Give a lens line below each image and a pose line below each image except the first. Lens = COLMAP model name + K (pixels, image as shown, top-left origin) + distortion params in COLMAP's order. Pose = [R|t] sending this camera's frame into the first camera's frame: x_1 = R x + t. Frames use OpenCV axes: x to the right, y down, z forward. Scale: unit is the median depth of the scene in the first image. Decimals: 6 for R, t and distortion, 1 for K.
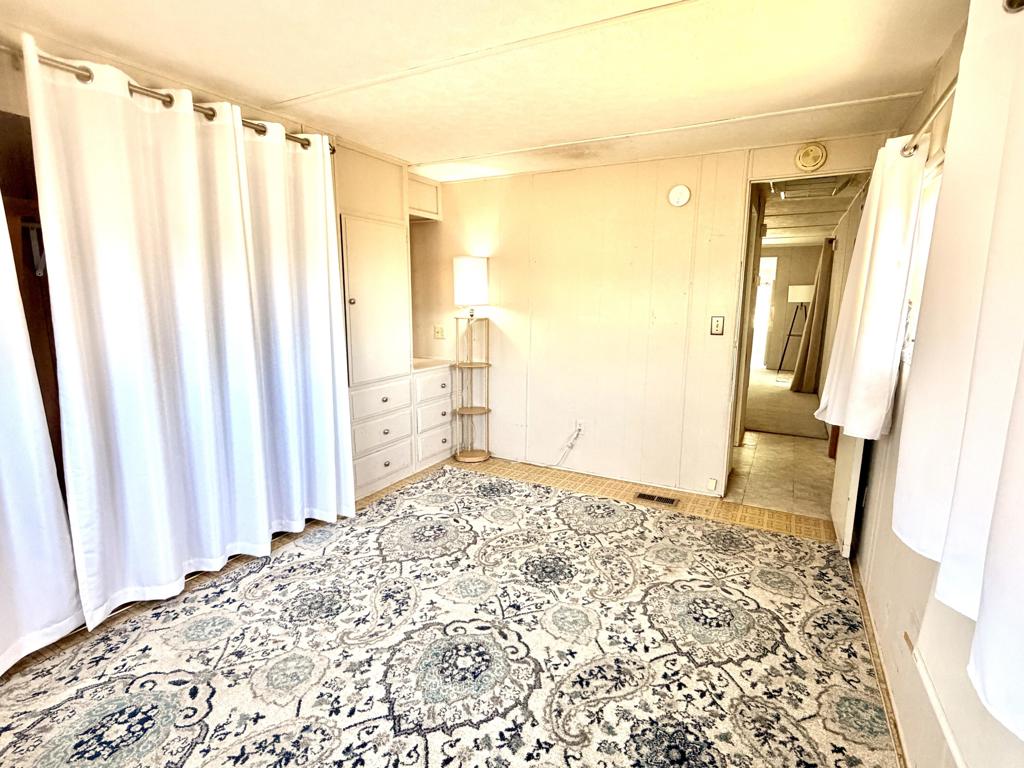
lens RADIAL K [[512.3, 0, 512.6], [0, 512.3, 379.9], [0, 0, 1]] dist [0.000041, 0.000059]
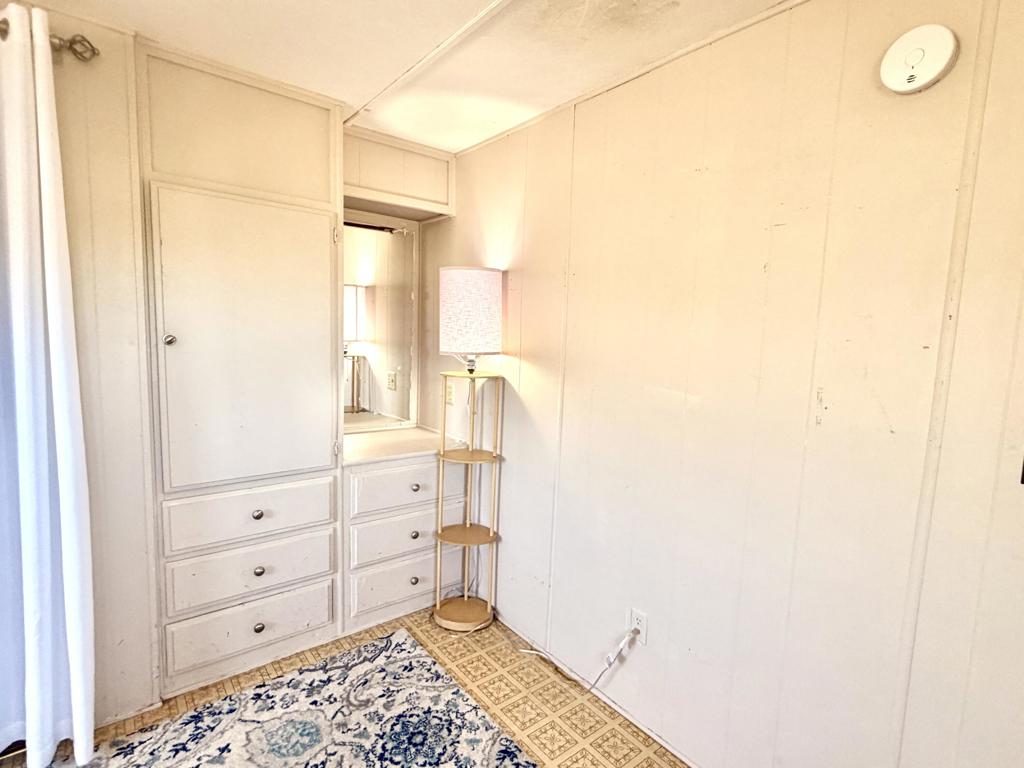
lens RADIAL K [[512.3, 0, 508.8], [0, 512.3, 384.1], [0, 0, 1]] dist [0.000041, 0.000059]
pose [[0.919993, 0.063300, -0.386789, 0.232372], [-0.090747, 0.994457, -0.053097, -0.108832], [0.381284, 0.083949, 0.920638, 0.632980]]
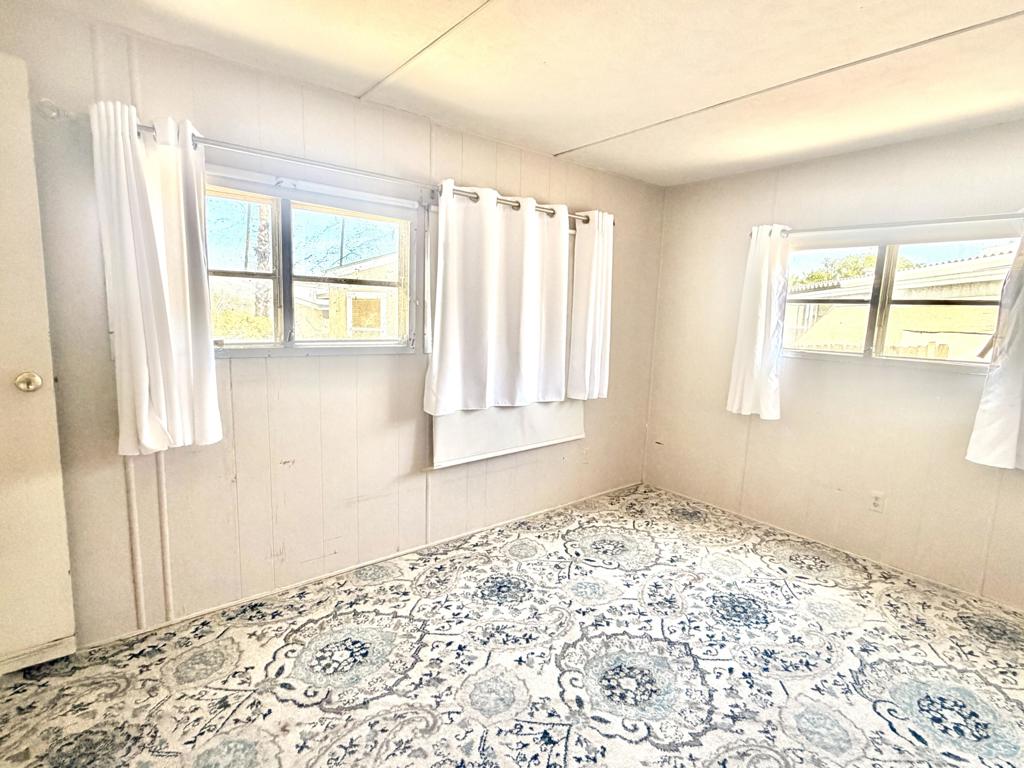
lens RADIAL K [[512.3, 0, 509.8], [0, 512.3, 384.7], [0, 0, 1]] dist [0.000041, 0.000059]
pose [[-0.920586, -0.096838, 0.378343, -0.118063], [0.018666, 0.956753, 0.290303, -0.168427], [-0.390093, 0.274311, -0.878966, 1.058749]]
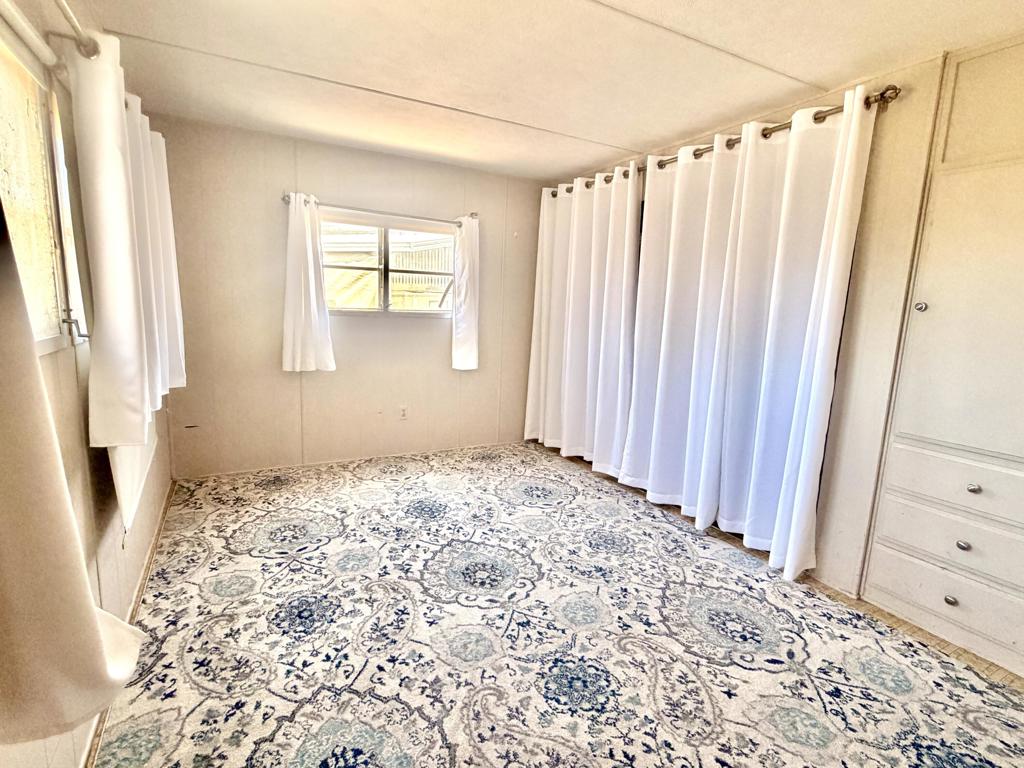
lens RADIAL K [[512.3, 0, 516.1], [0, 512.3, 385.0], [0, 0, 1]] dist [0.000041, 0.000059]
pose [[-0.542487, 0.108372, -0.833045, 0.505901], [-0.178226, 0.954222, 0.240198, -0.123296], [0.820941, 0.278774, -0.498338, 0.923767]]
